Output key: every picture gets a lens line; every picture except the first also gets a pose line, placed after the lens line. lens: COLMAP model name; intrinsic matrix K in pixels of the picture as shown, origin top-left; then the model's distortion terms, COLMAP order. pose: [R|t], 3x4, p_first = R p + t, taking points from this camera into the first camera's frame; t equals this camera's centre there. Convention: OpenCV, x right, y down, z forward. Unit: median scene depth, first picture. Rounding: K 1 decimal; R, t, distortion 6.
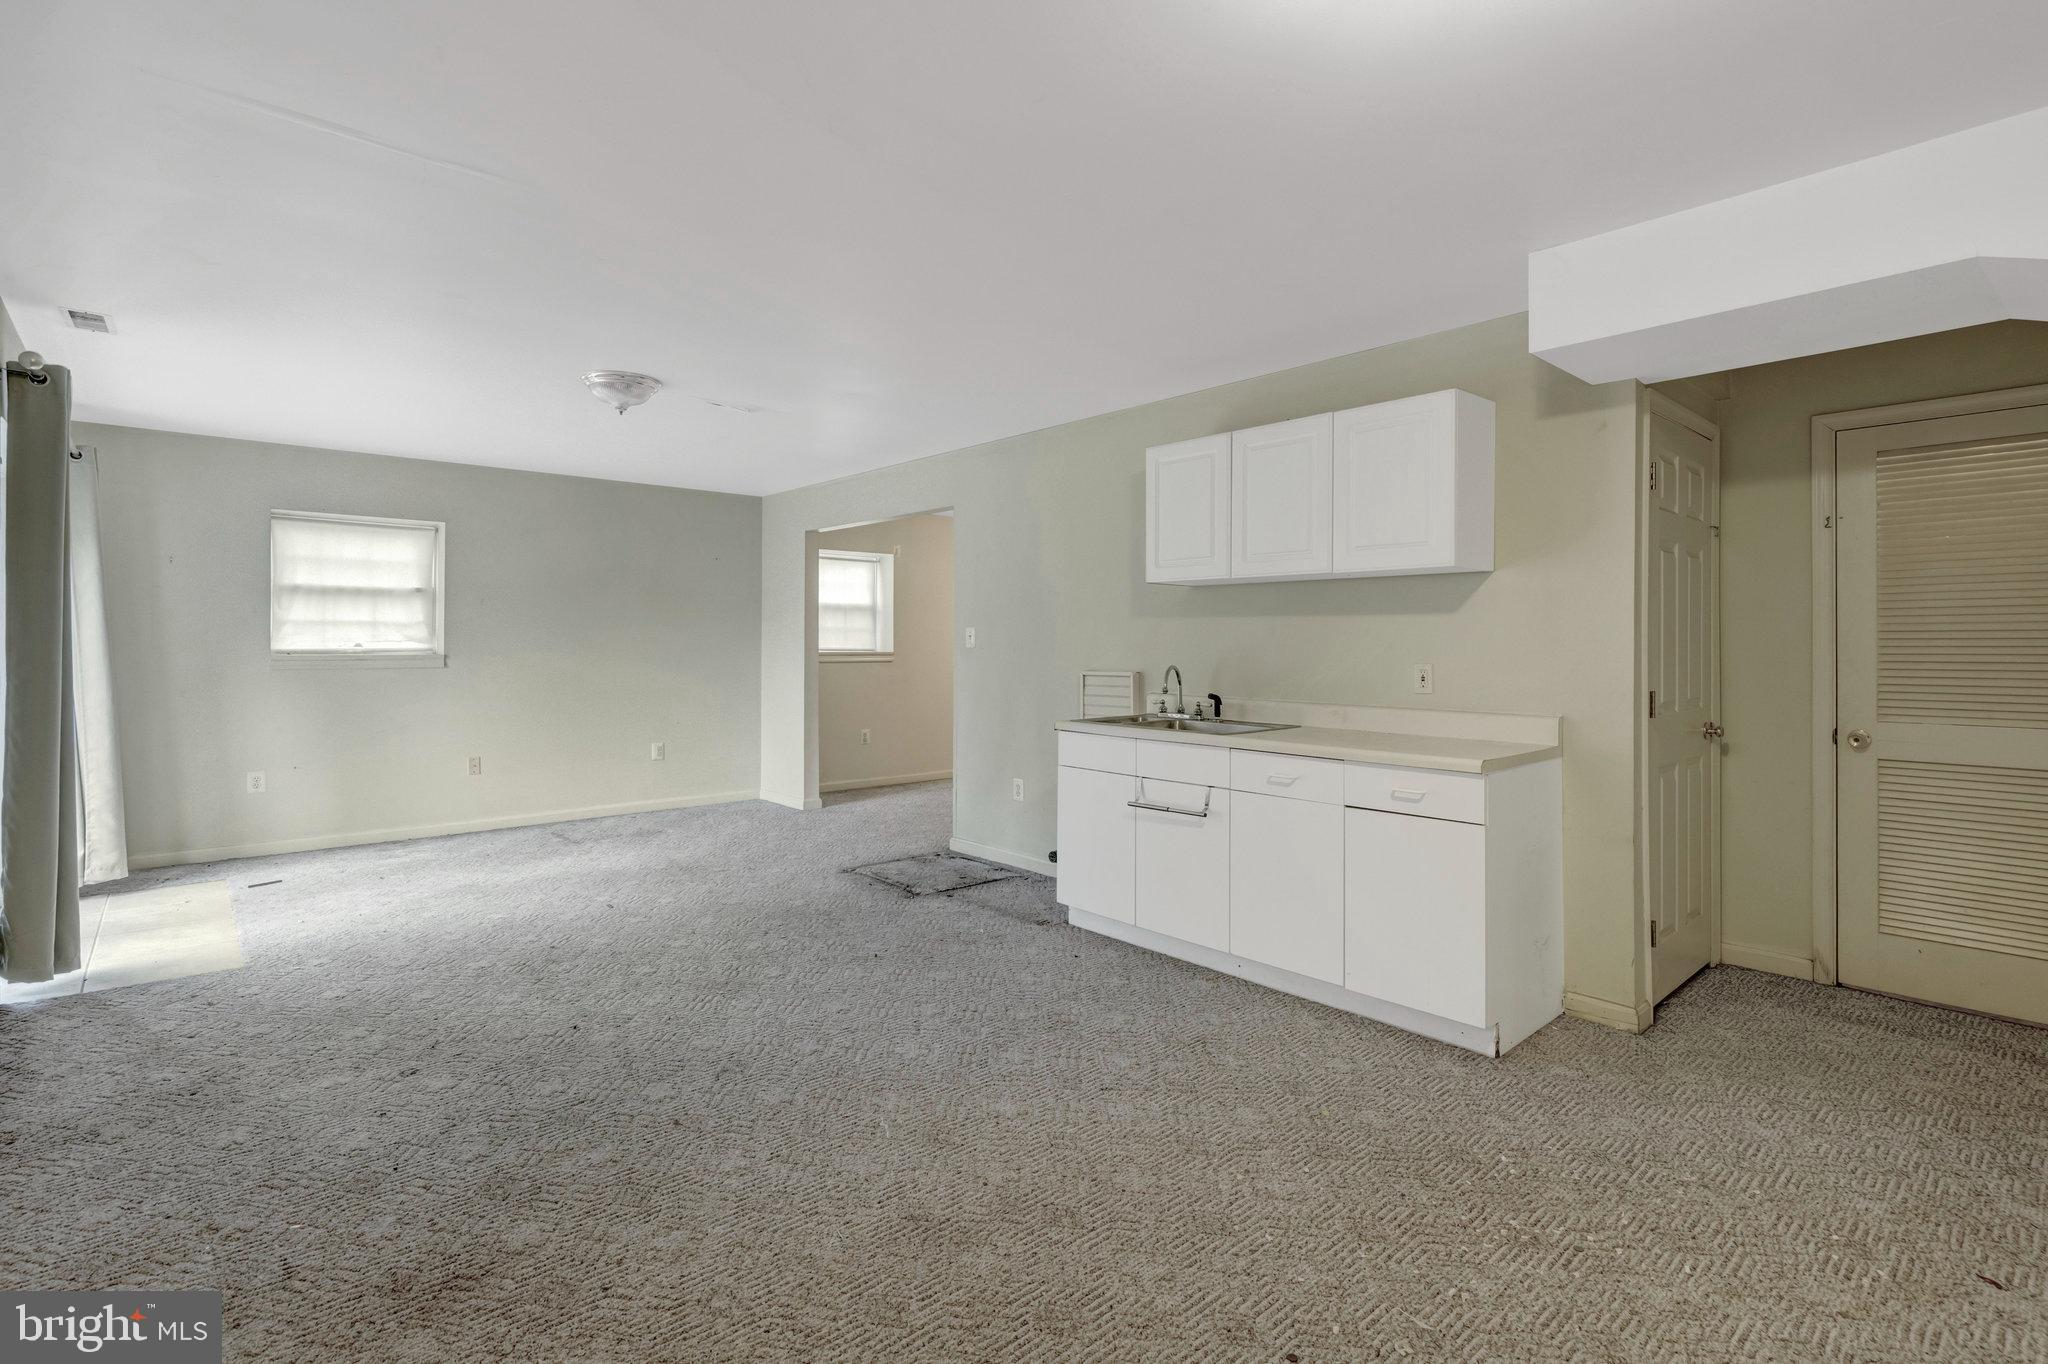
lens RADIAL K [[956.1, 0, 997.8], [0, 956.1, 654.9], [0, 0, 1]] dist [-0.010026, 0.000699]
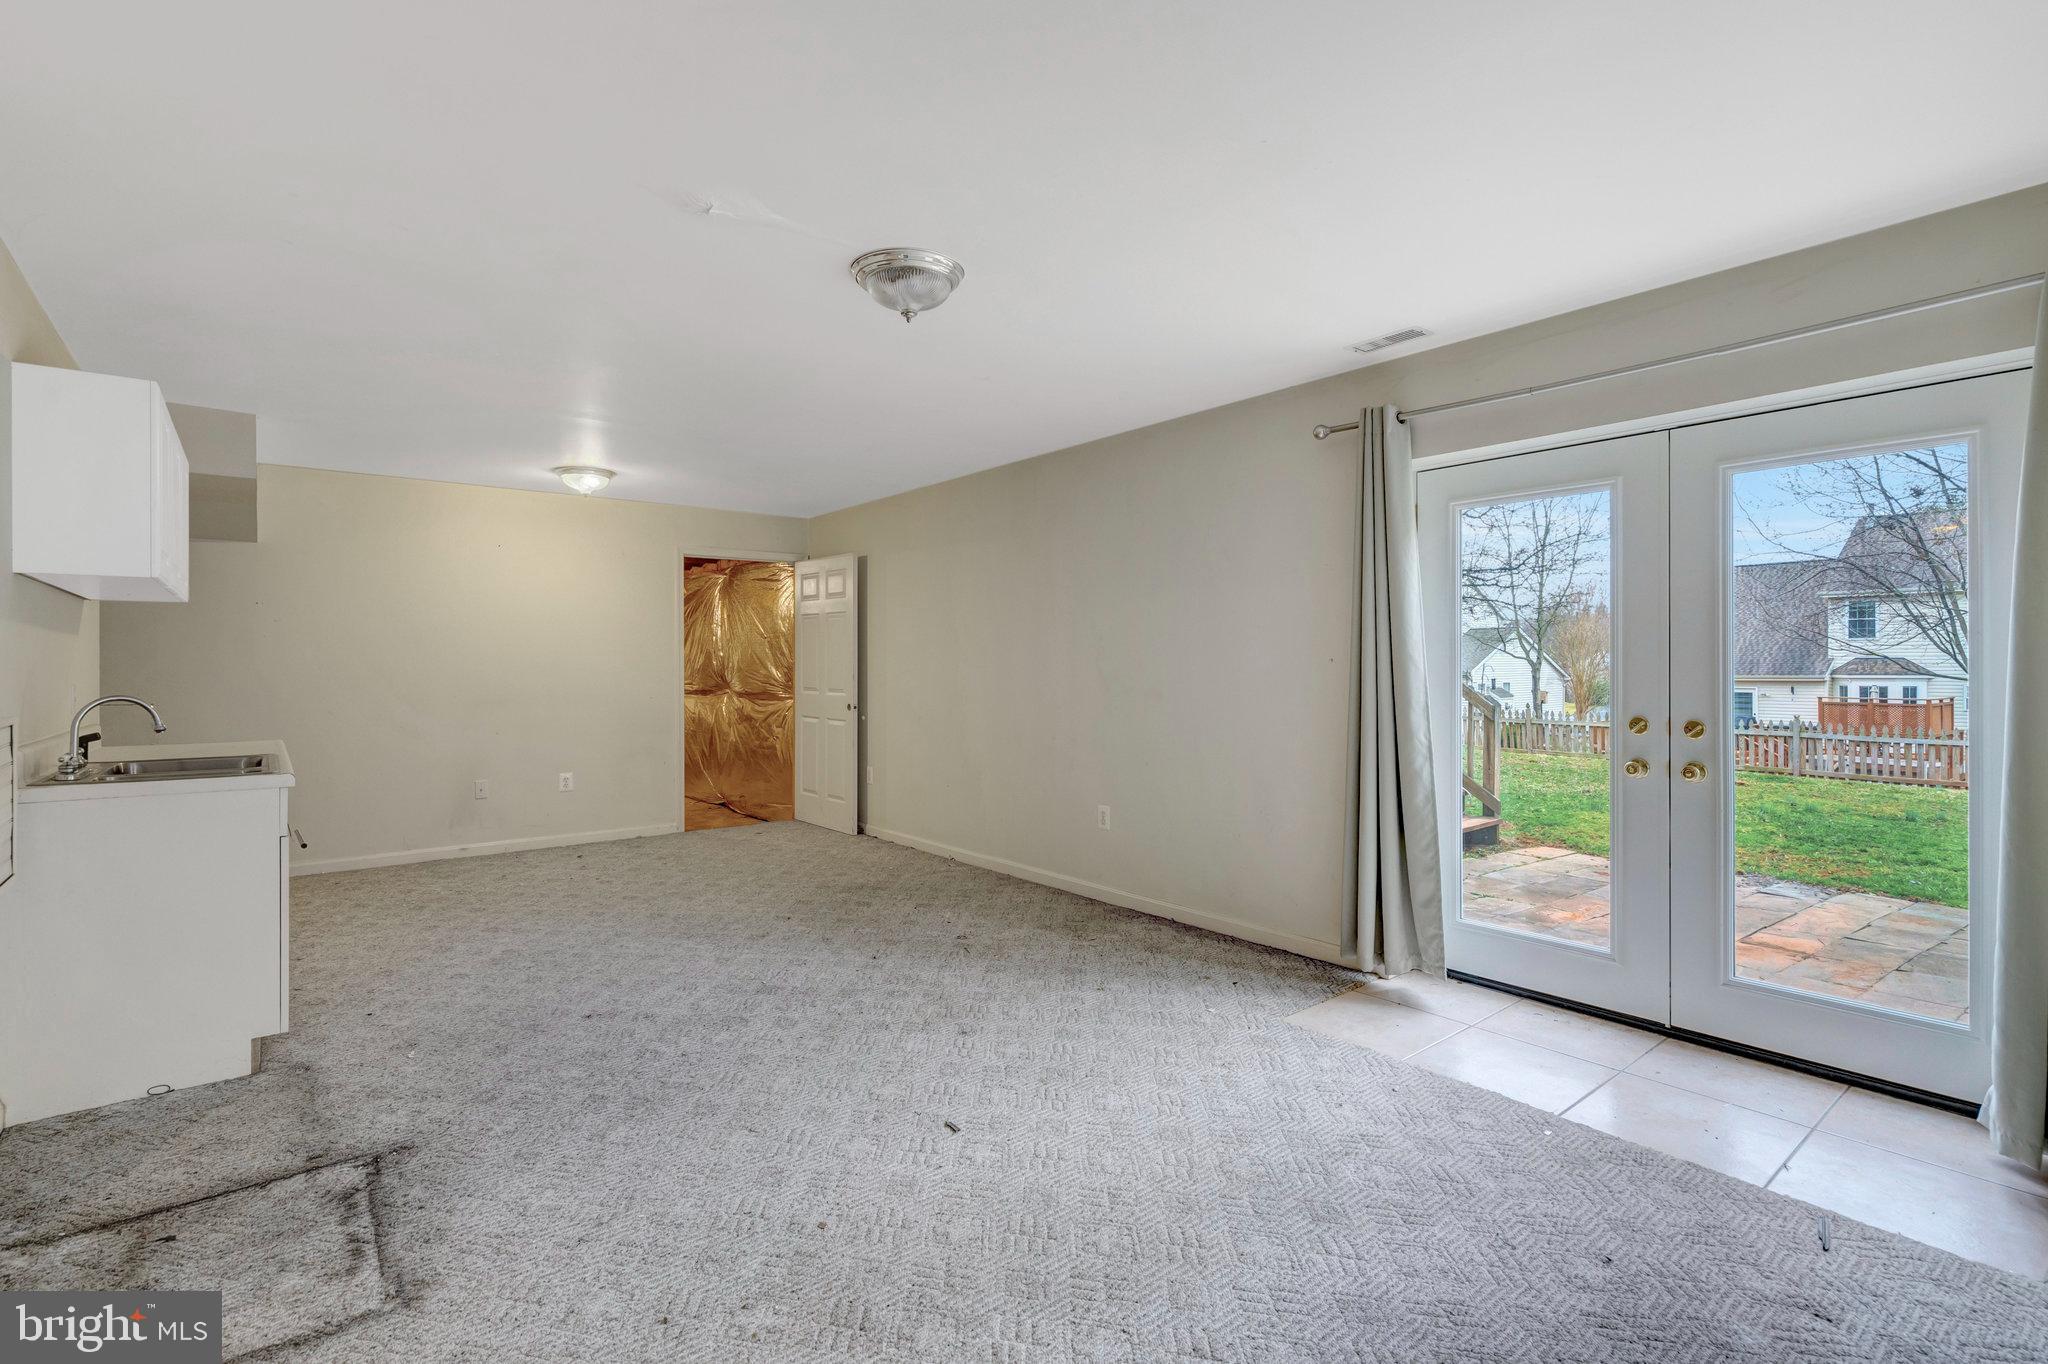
lens RADIAL K [[956.1, 0, 997.8], [0, 956.1, 654.9], [0, 0, 1]] dist [-0.010026, 0.000699]
pose [[-0.998708, 0.001377, 0.050797, -0.684291], [0.001276, 0.999997, -0.002022, -0.023928], [-0.050799, -0.001954, -0.998707, 2.320988]]
